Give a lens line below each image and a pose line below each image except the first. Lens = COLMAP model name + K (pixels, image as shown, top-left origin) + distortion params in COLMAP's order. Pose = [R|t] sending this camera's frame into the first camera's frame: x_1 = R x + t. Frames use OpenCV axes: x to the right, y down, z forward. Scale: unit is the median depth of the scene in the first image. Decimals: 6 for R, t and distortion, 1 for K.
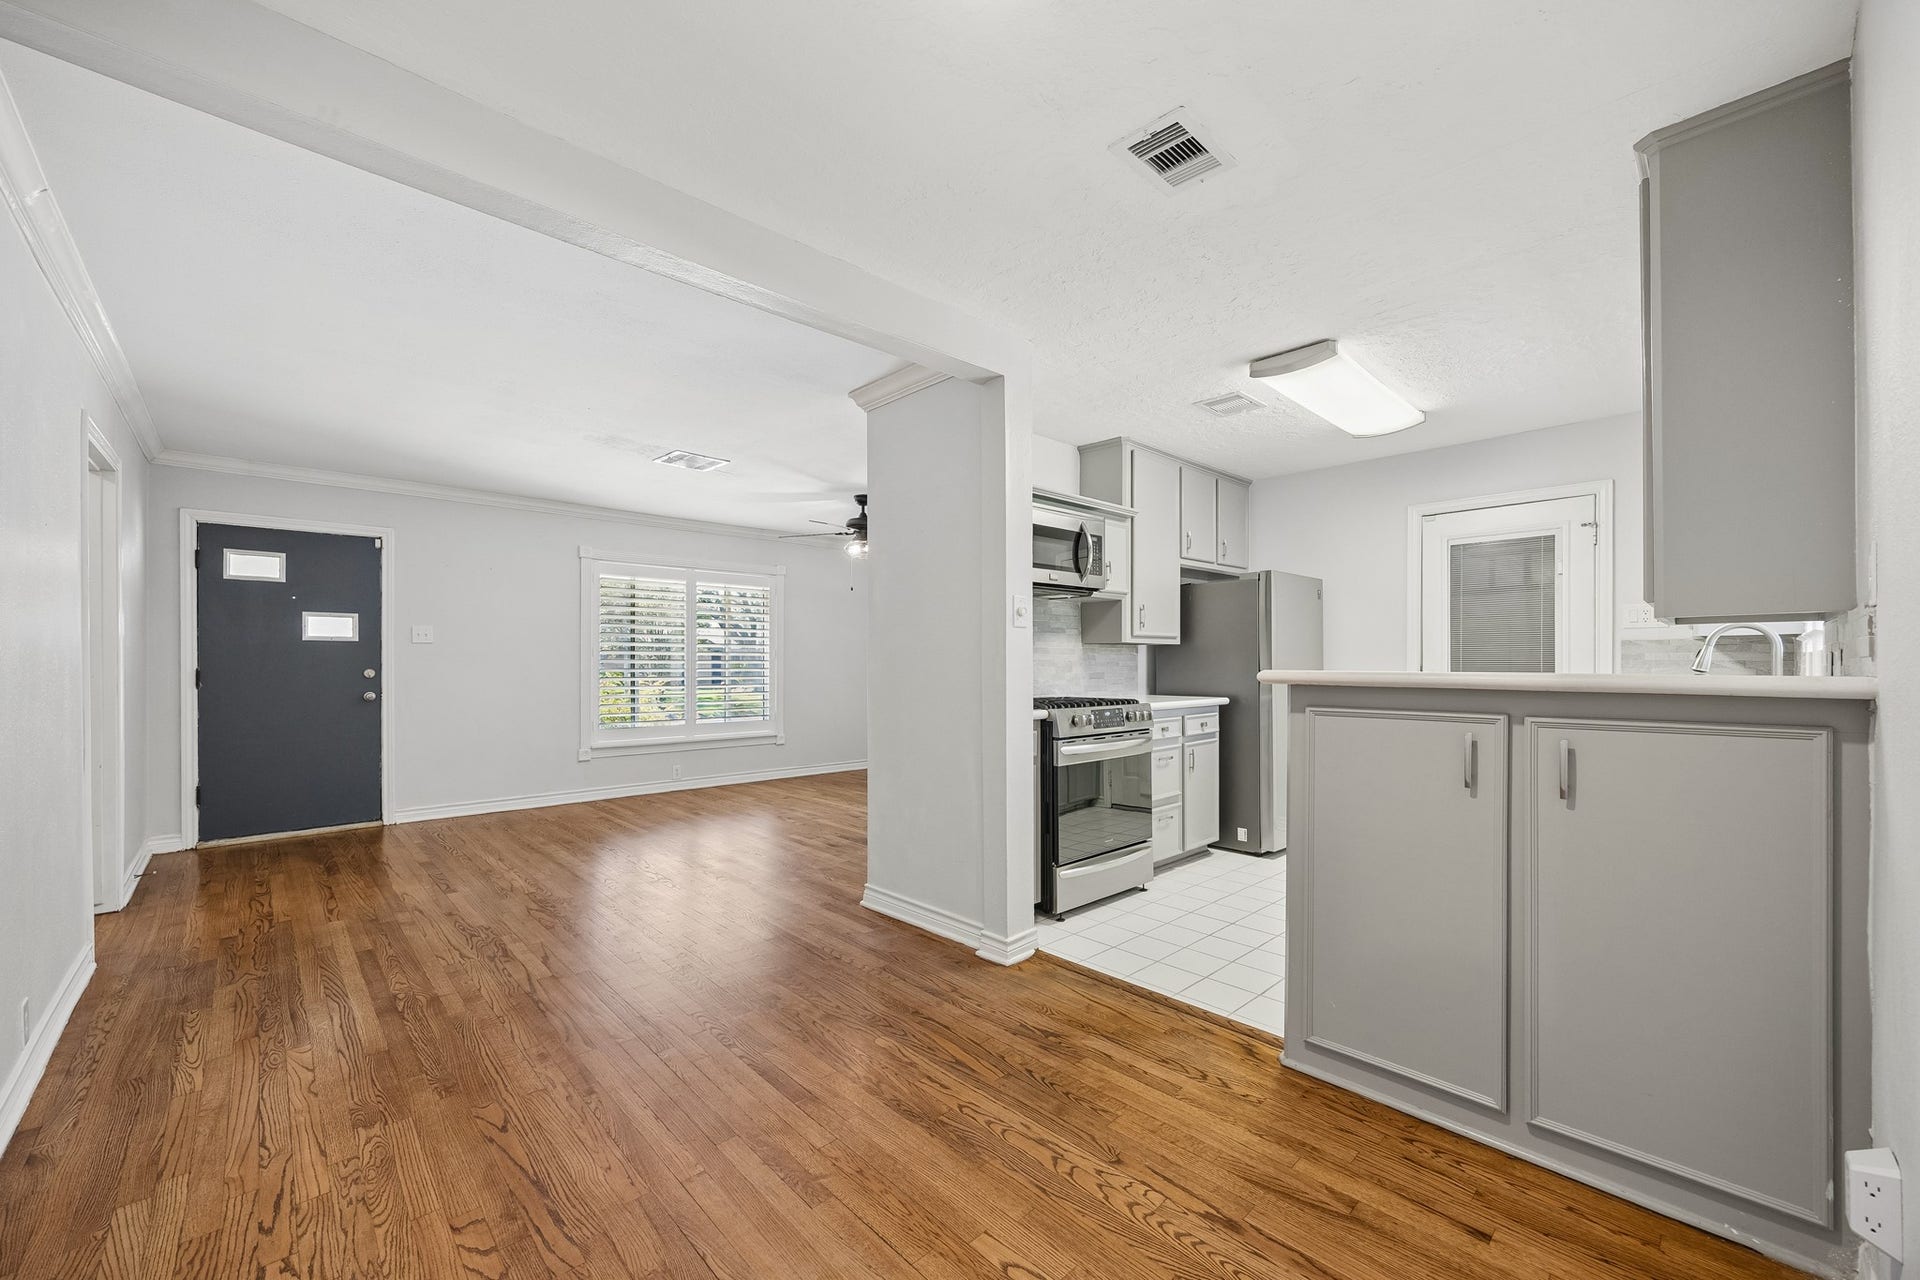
lens RADIAL K [[751.7, 0, 957.5], [0, 751.7, 655.7], [0, 0, 1]] dist [-0.010264, -0.000140]
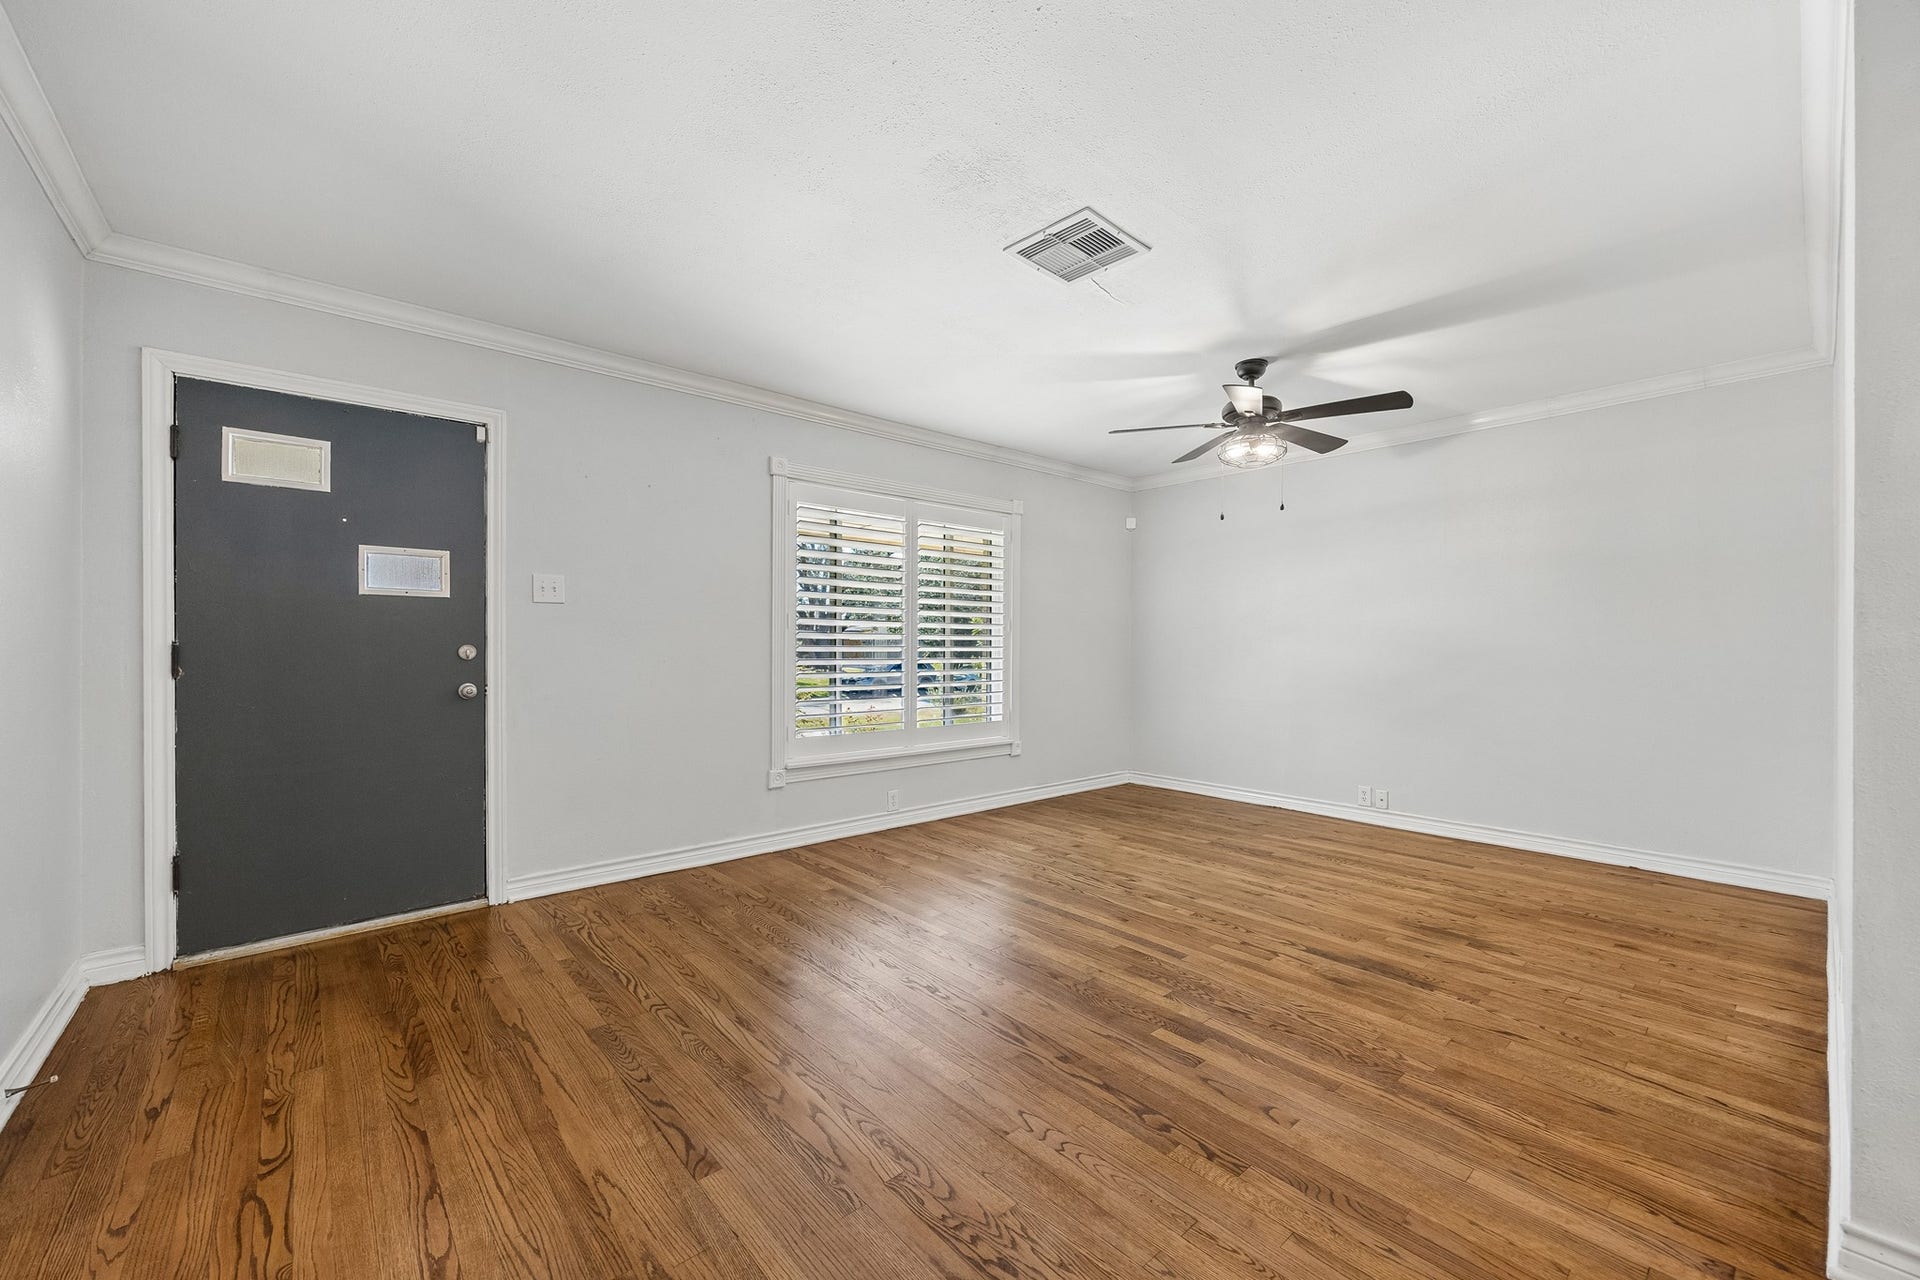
lens RADIAL K [[751.7, 0, 956.9], [0, 751.7, 638.6], [0, 0, 1]] dist [-0.010264, -0.000140]
pose [[0.999211, 0.003785, -0.039530, -0.413563], [-0.003653, 0.999988, 0.003387, 0.010617], [0.039542, -0.003240, 0.999213, 0.464324]]
